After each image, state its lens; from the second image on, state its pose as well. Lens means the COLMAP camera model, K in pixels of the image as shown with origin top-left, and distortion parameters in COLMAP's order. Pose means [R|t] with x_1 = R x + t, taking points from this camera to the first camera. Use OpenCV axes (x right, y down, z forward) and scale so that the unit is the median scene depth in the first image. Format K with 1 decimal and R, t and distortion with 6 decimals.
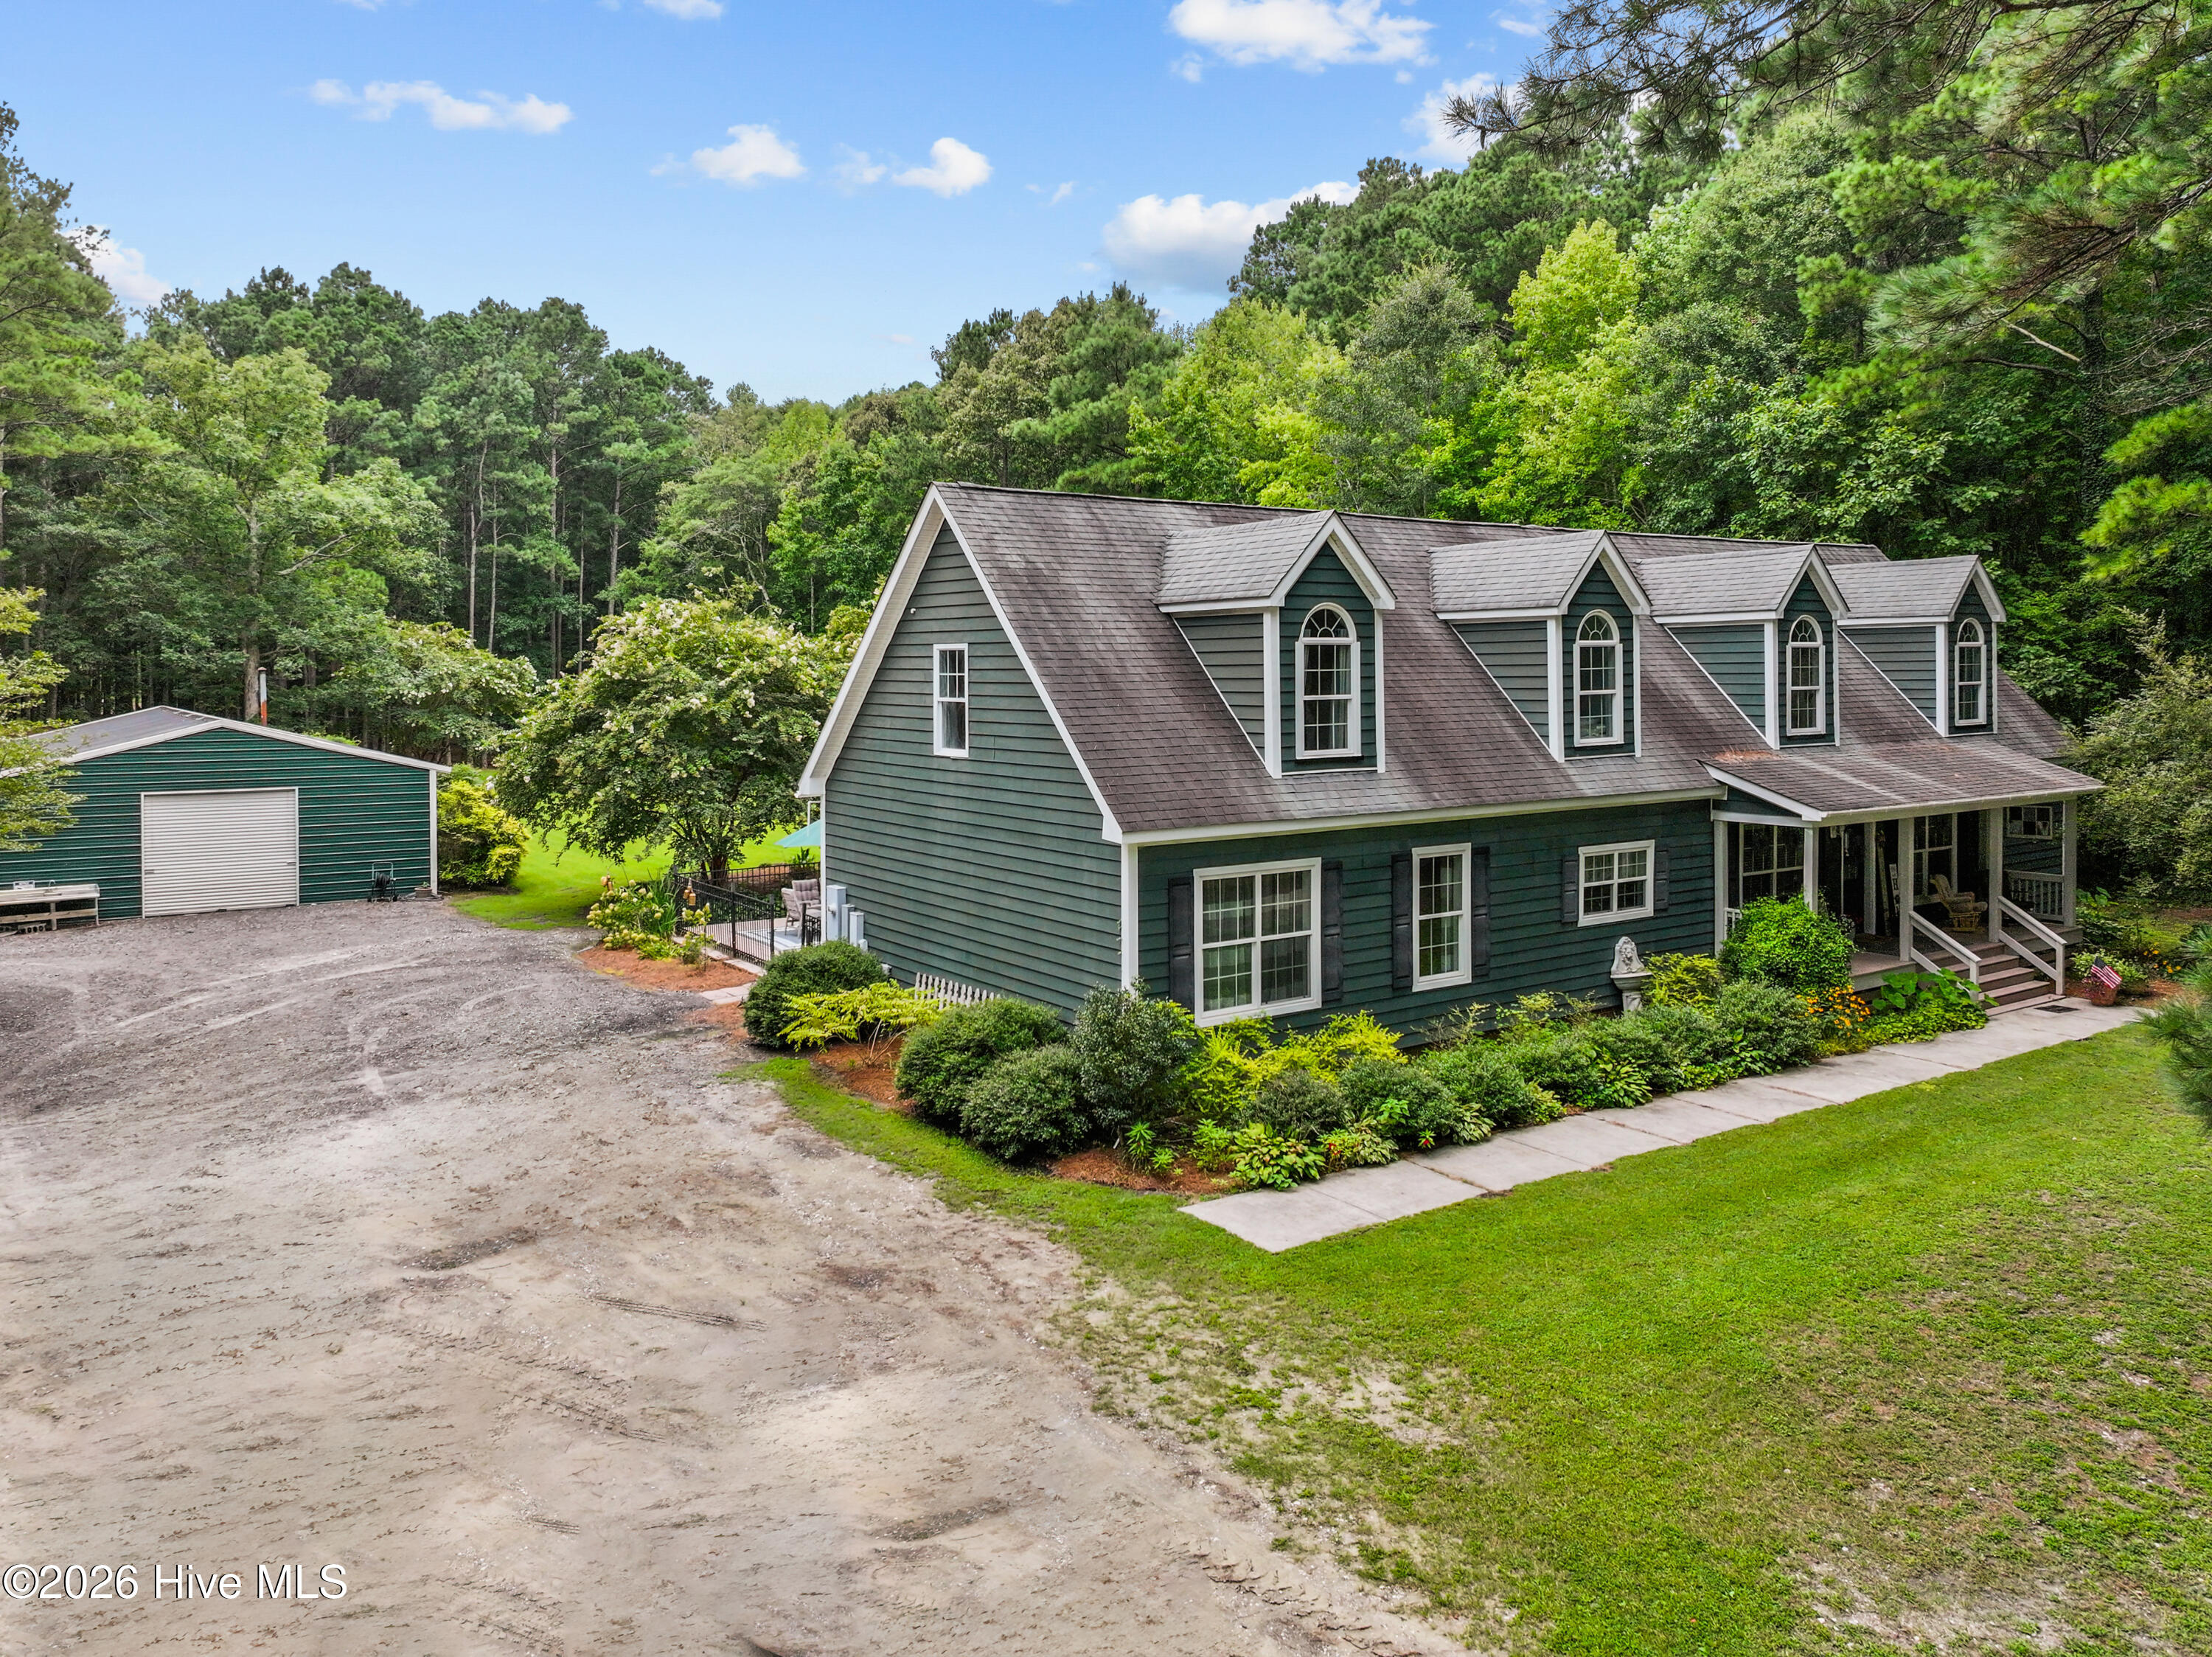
lens RADIAL K [[1568.6, 0, 1106.2], [0, 1568.6, 685.2], [0, 0, 1]] dist [0.002735, -0.000363]
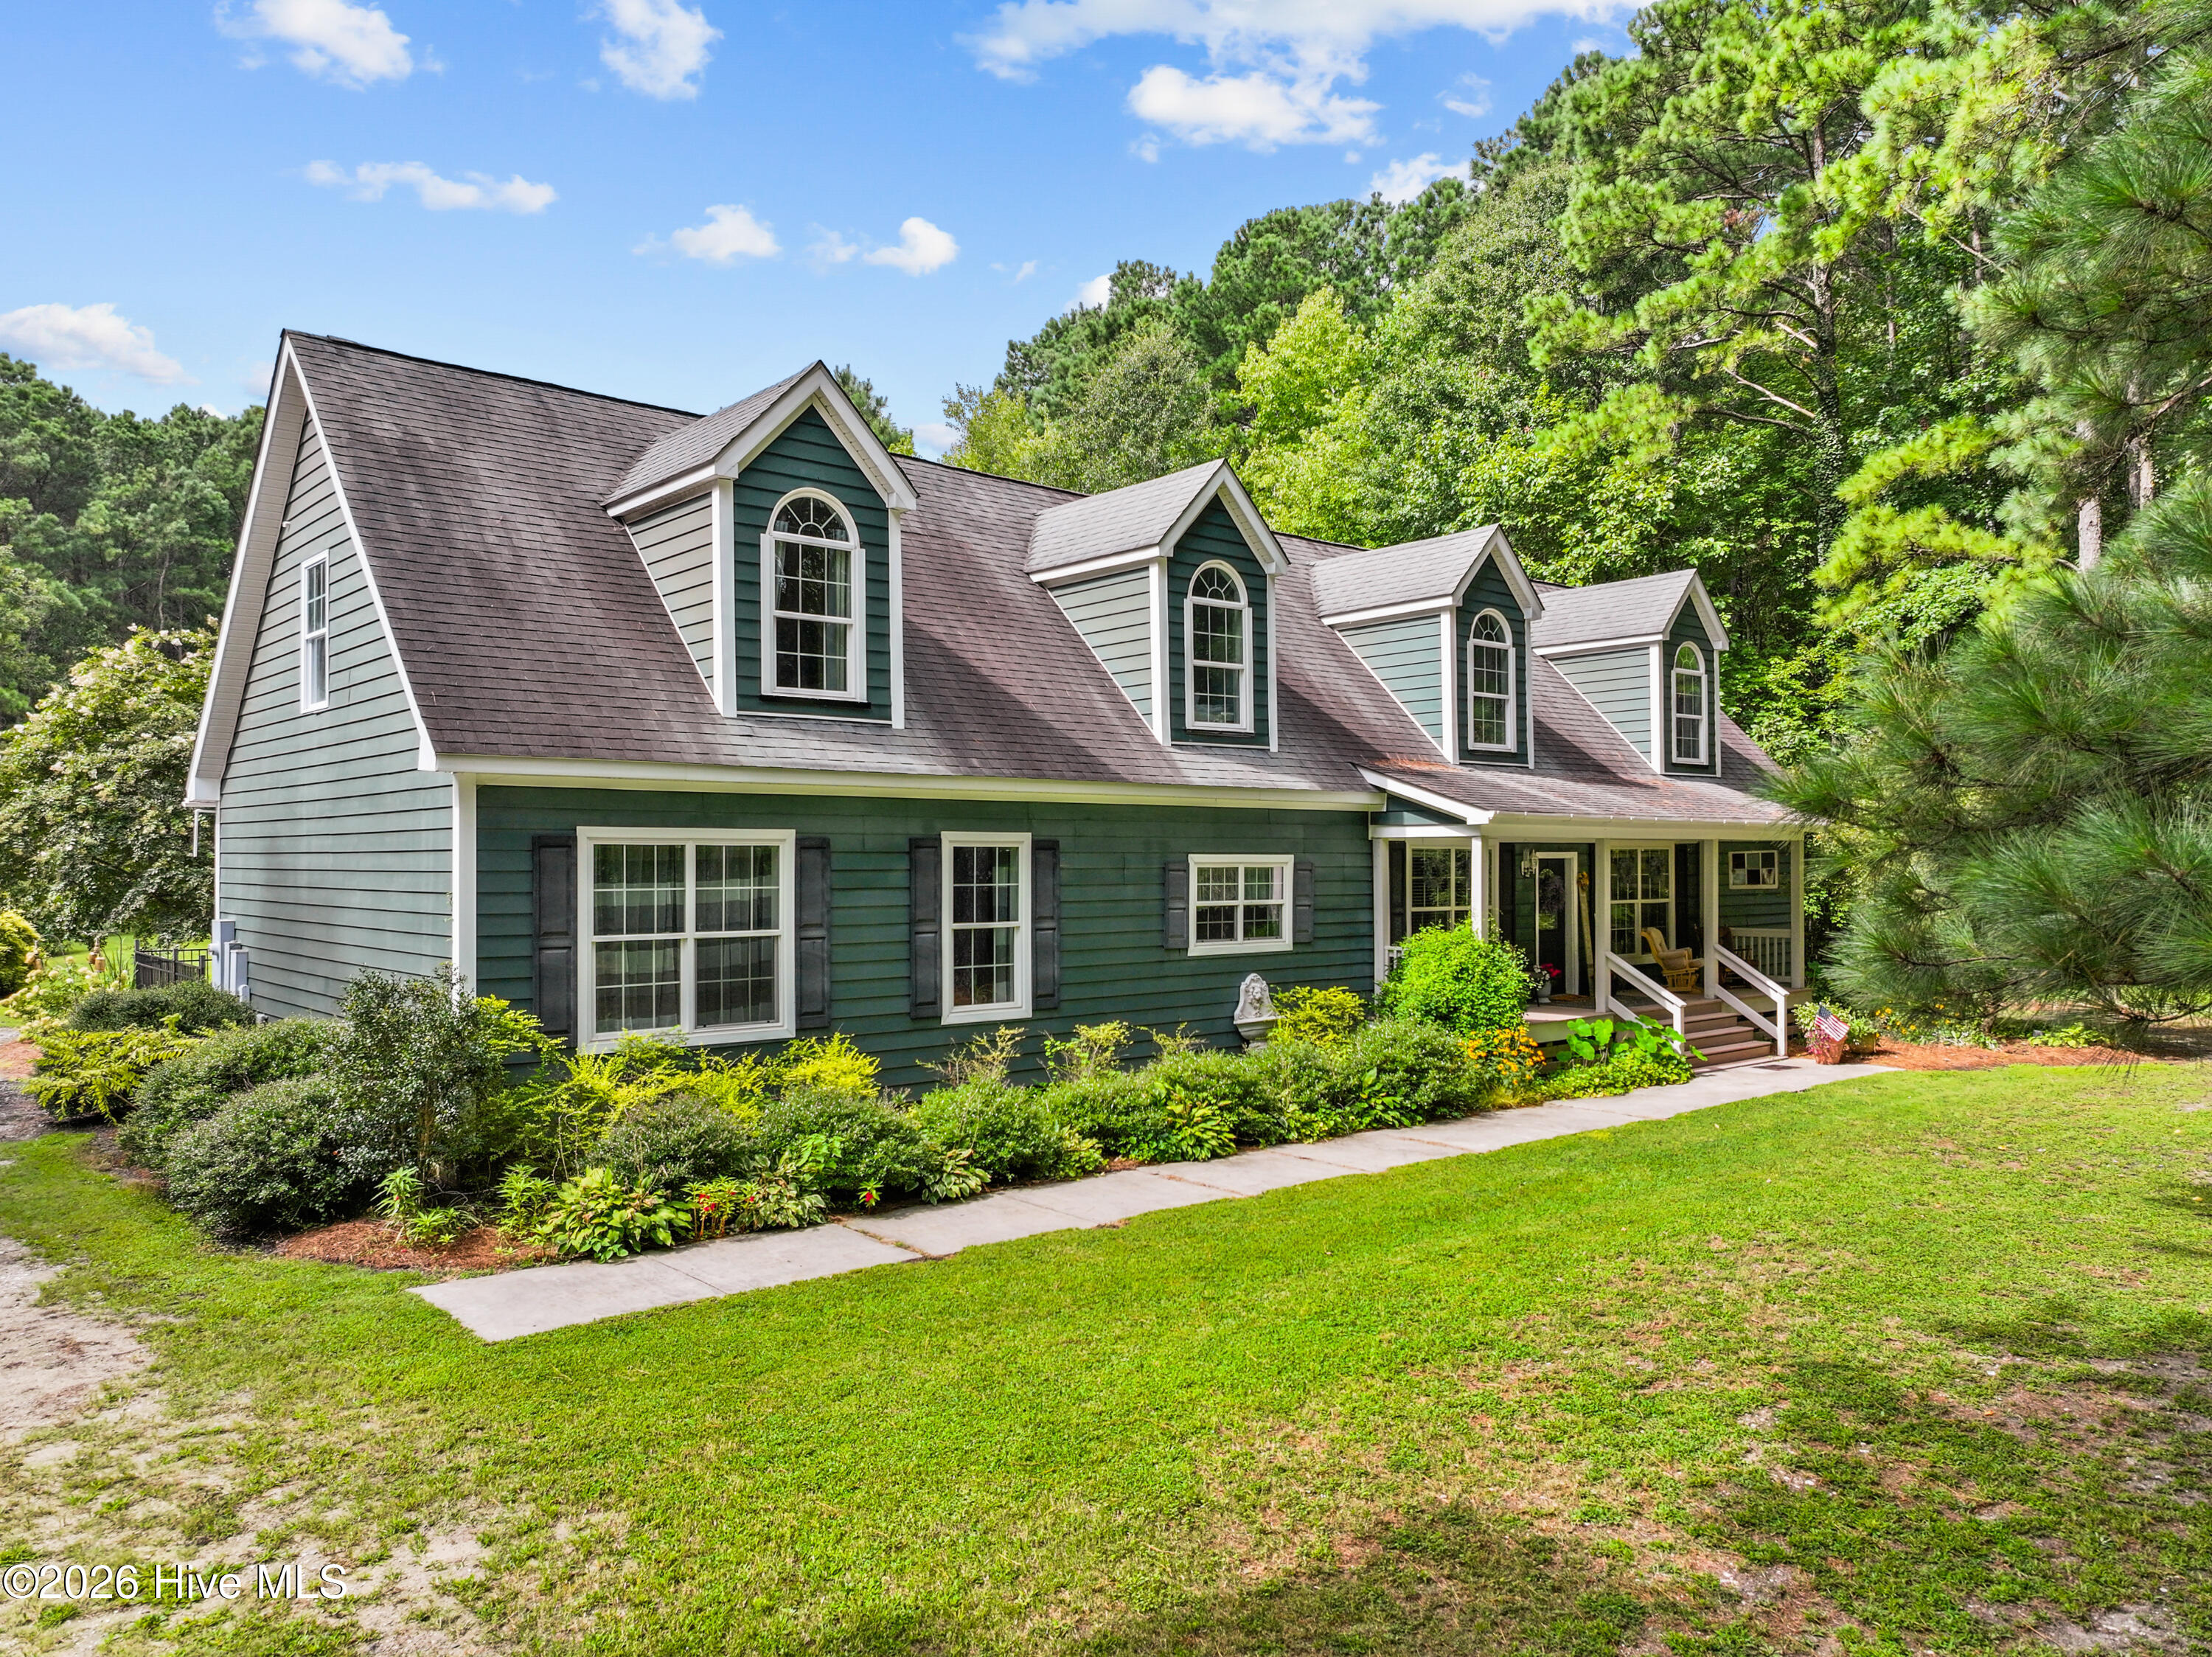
lens RADIAL K [[1550.1, 0, 1106.0], [0, 1550.1, 828.5], [0, 0, 1]] dist [0.001489, 0.000405]
pose [[0.994281, 0.003913, 0.106722, 0.190505], [-0.000600, 0.999517, -0.031058, 0.122835], [-0.106792, 0.030816, 0.993804, 0.251665]]
